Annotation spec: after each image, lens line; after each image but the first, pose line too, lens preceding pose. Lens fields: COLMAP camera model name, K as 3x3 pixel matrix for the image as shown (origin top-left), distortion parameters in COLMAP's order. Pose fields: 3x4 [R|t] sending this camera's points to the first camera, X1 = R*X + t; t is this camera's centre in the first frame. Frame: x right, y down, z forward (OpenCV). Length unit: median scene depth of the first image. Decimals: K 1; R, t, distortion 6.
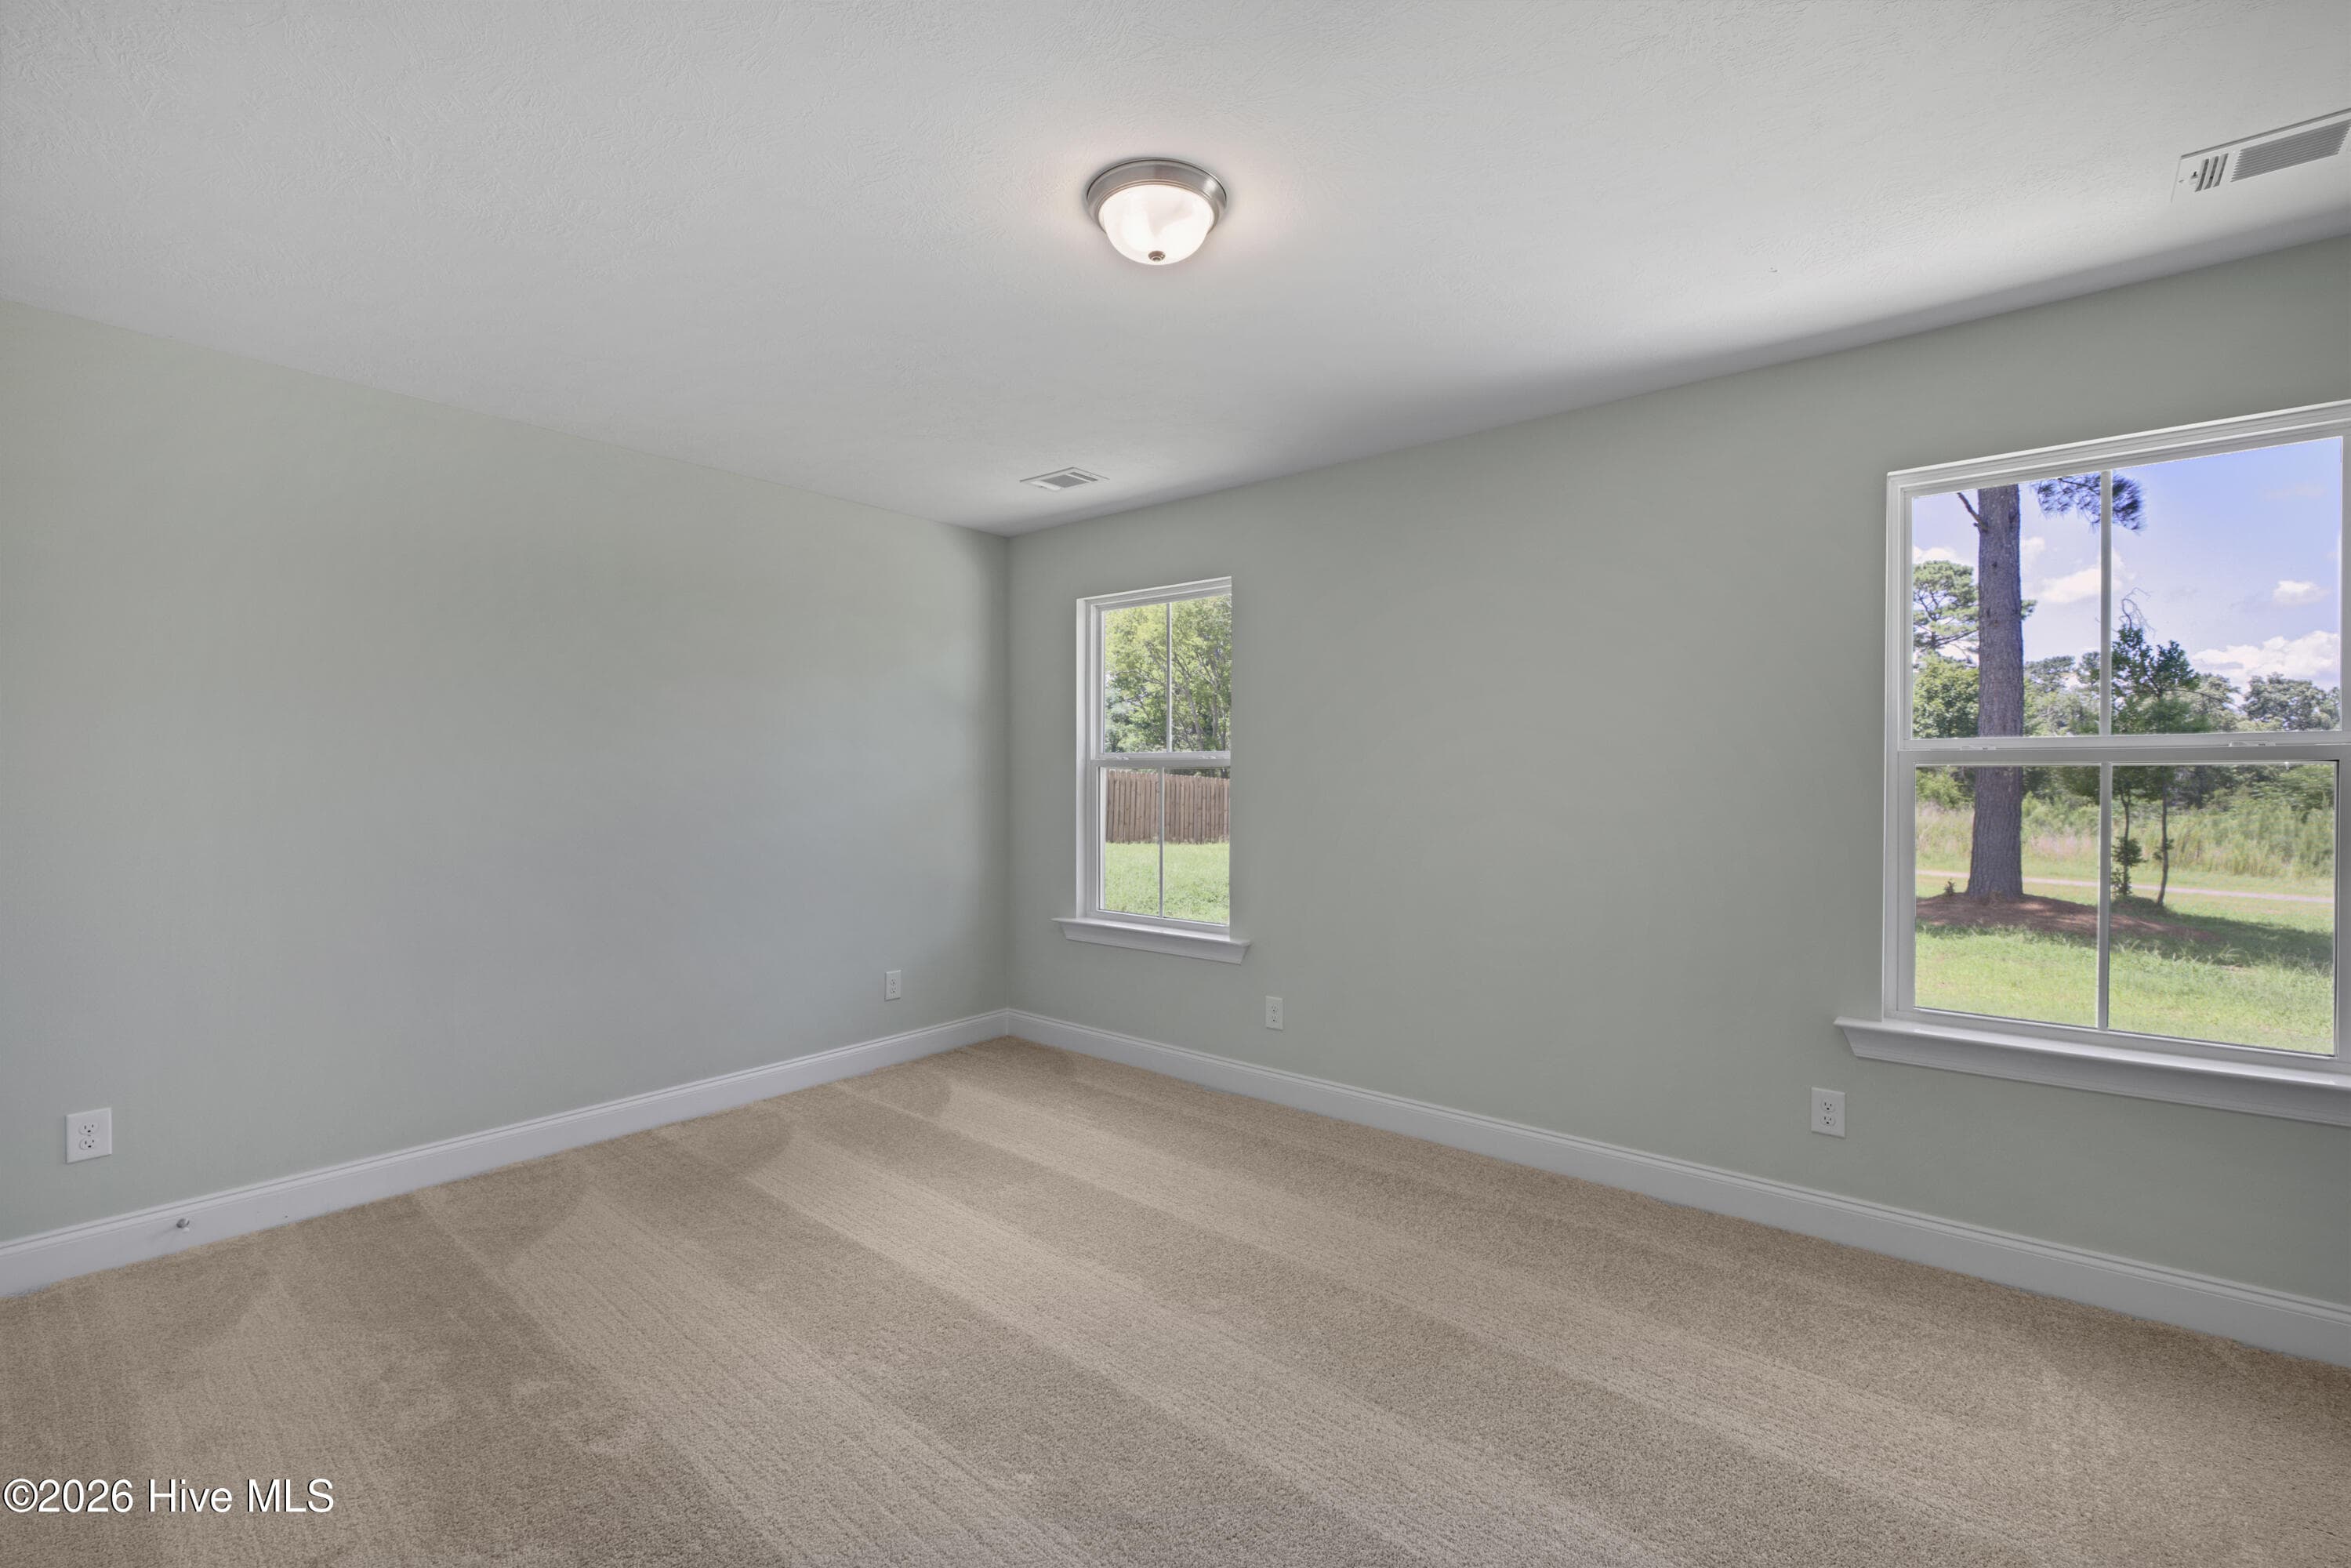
lens RADIAL K [[1015.6, 0, 1170.3], [0, 1015.6, 764.1], [0, 0, 1]] dist [-0.000511, 0.000219]
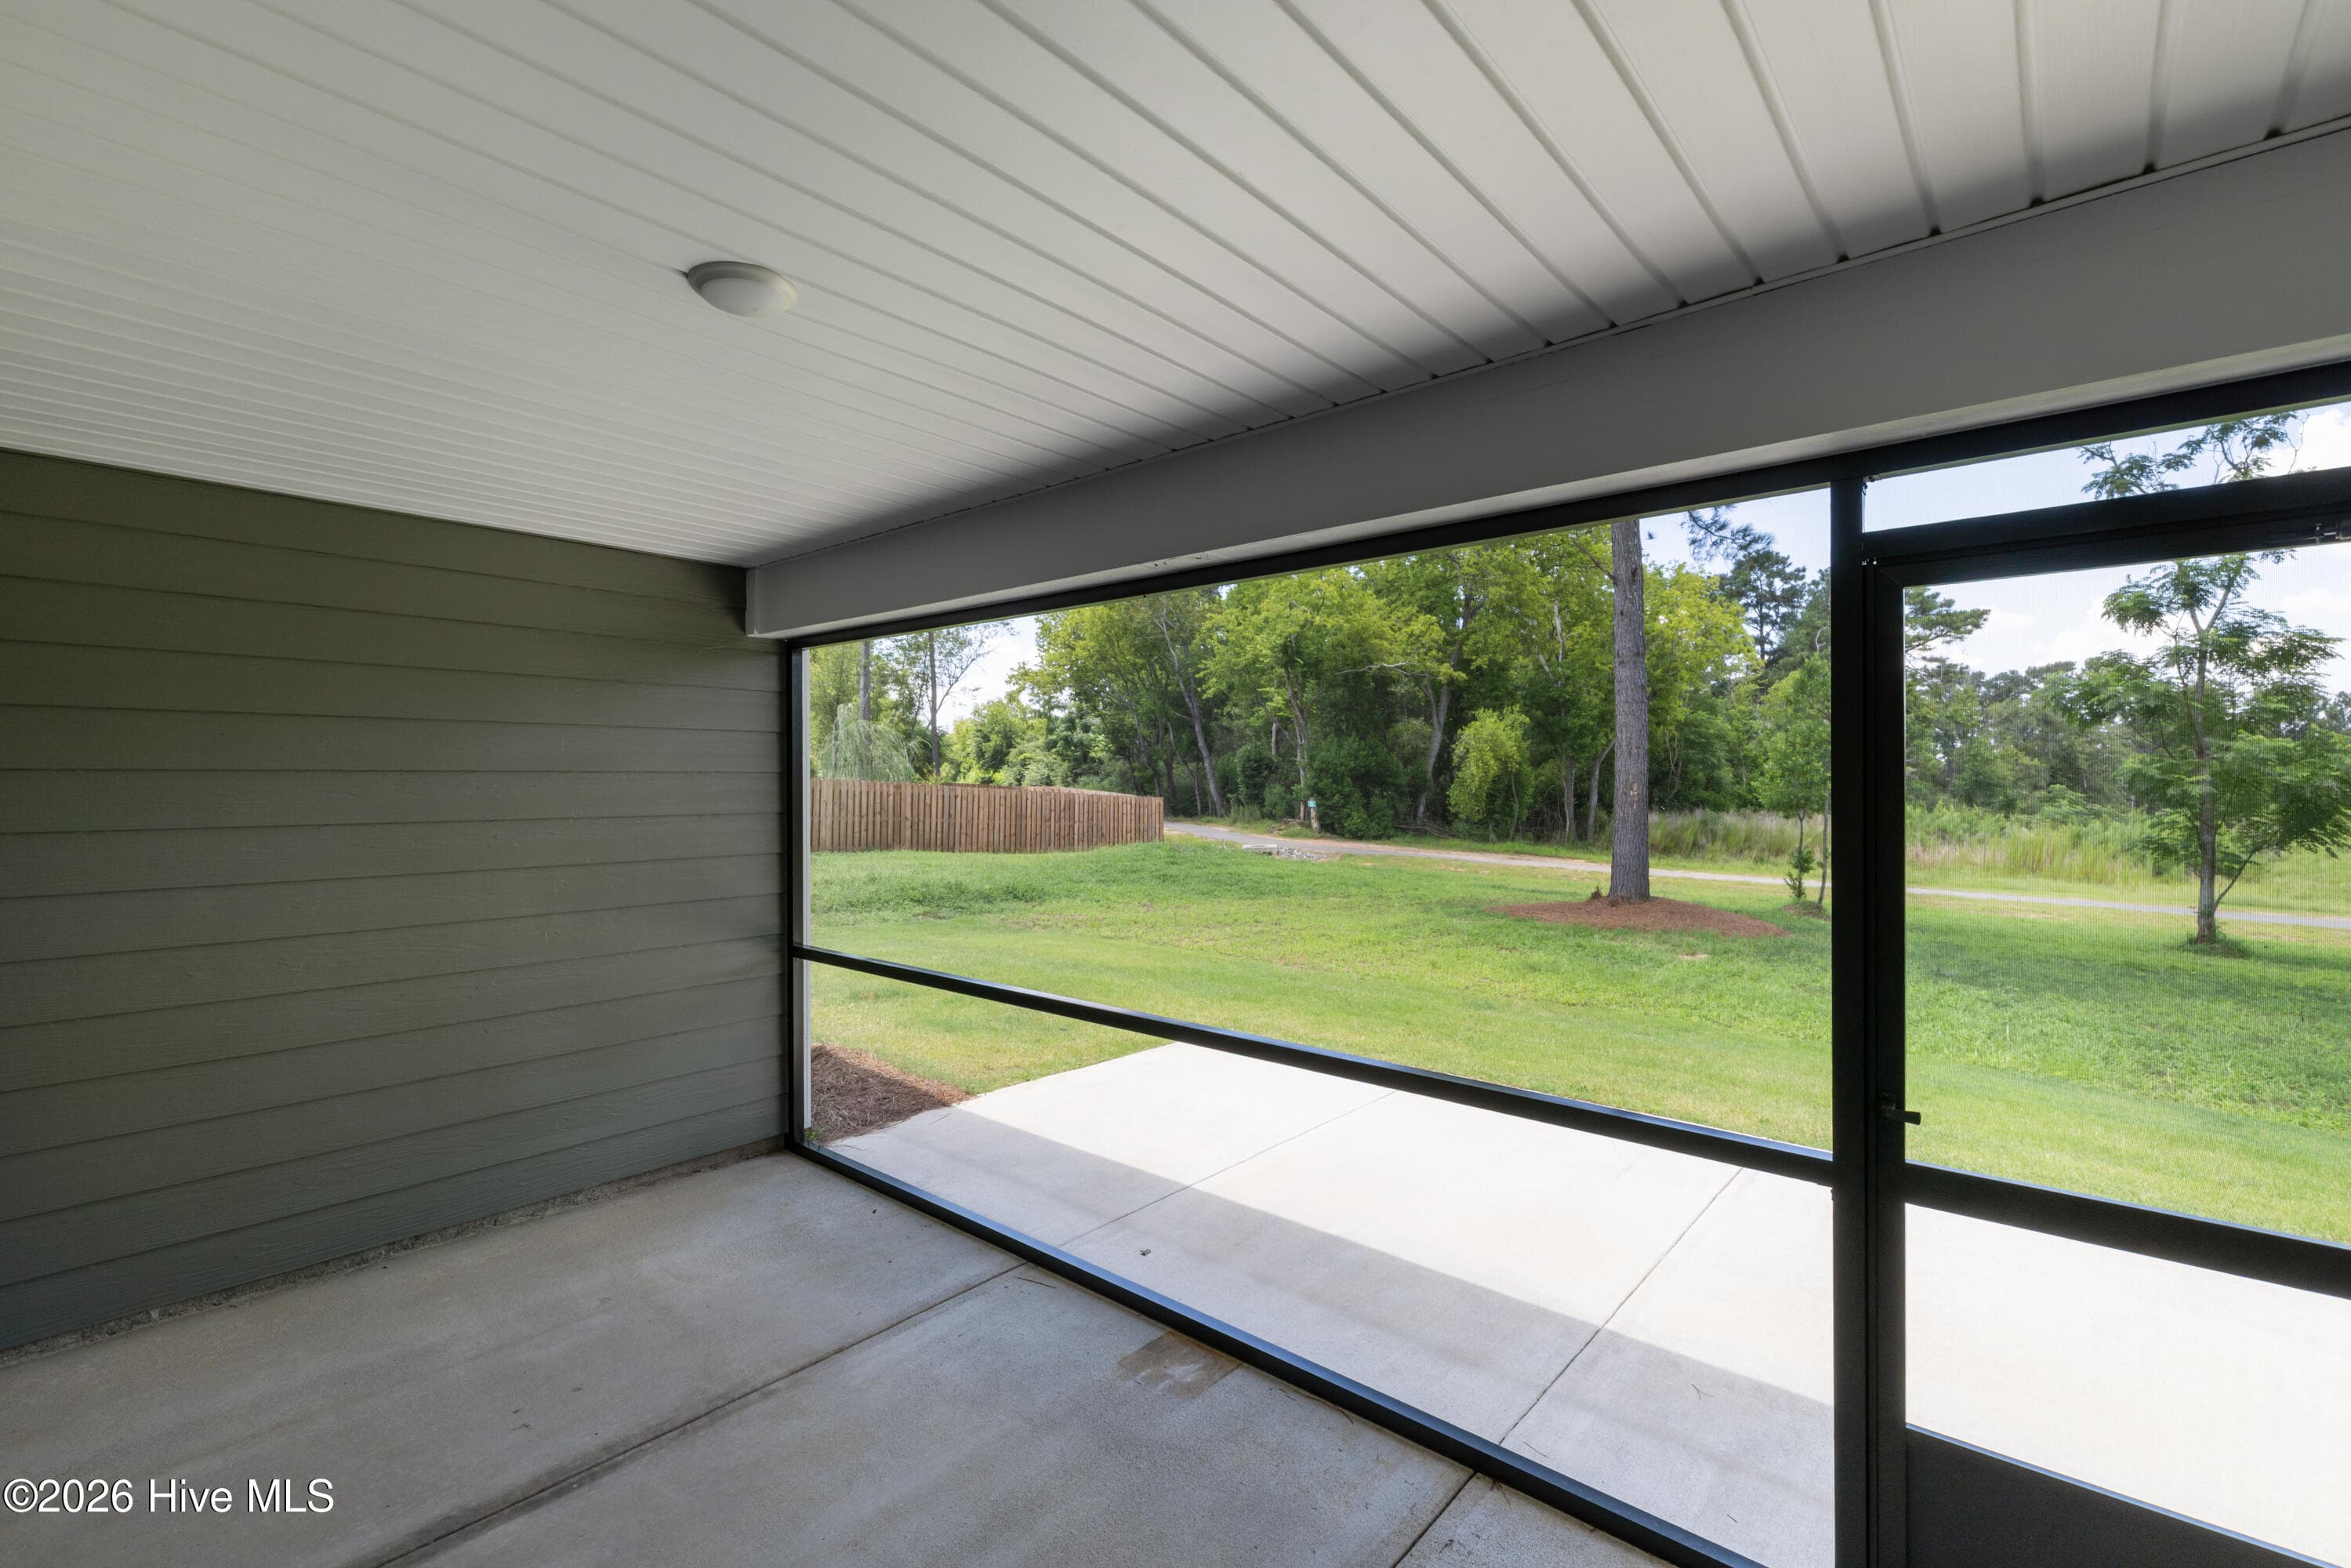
lens RADIAL K [[1015.6, 0, 1179.9], [0, 1015.6, 781.4], [0, 0, 1]] dist [-0.000511, 0.000219]
pose [[0.999797, -0.002147, -0.020043, 0.143764], [0.002378, 0.999931, 0.011507, -0.007452], [0.020017, -0.011552, 0.999733, -0.072204]]
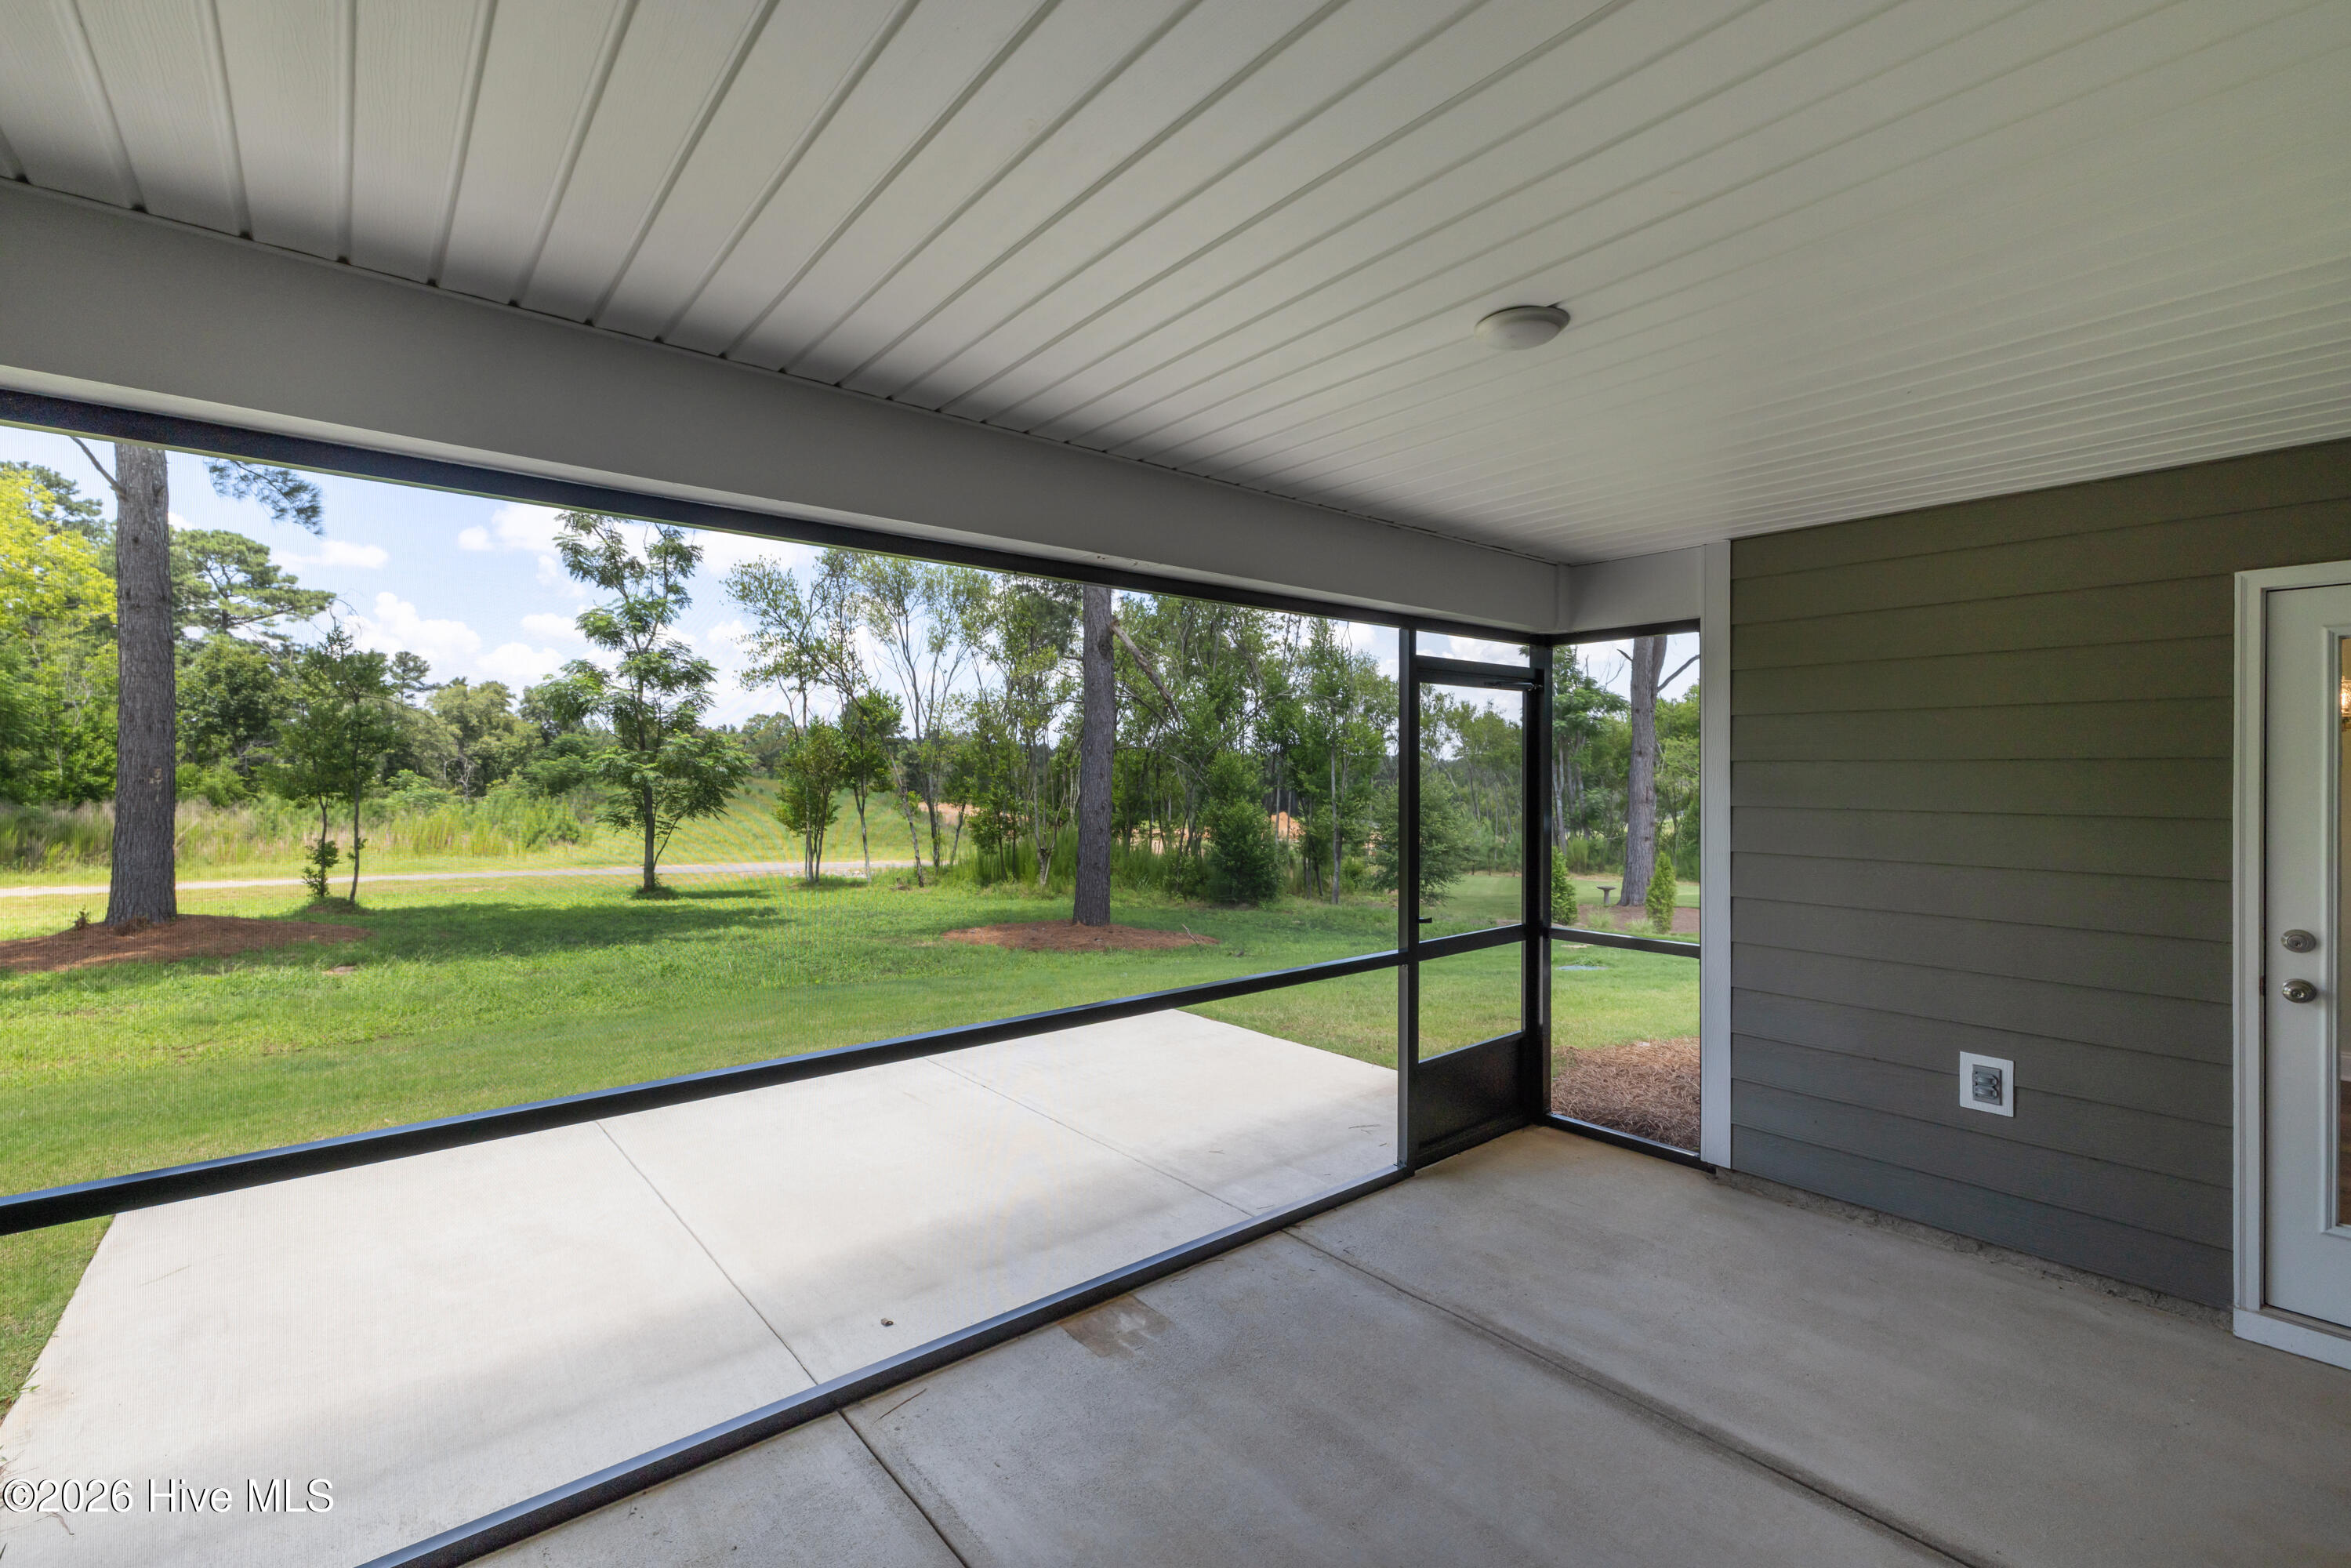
lens RADIAL K [[1009.9, 0, 1172.4], [0, 1009.9, 776.1], [0, 0, 1]] dist [0.001488, 0.000166]
pose [[0.190349, -0.008856, 0.981677, 0.059292], [-0.013115, 0.999847, 0.011563, -0.007106], [-0.981629, -0.015076, 0.190204, -0.011363]]
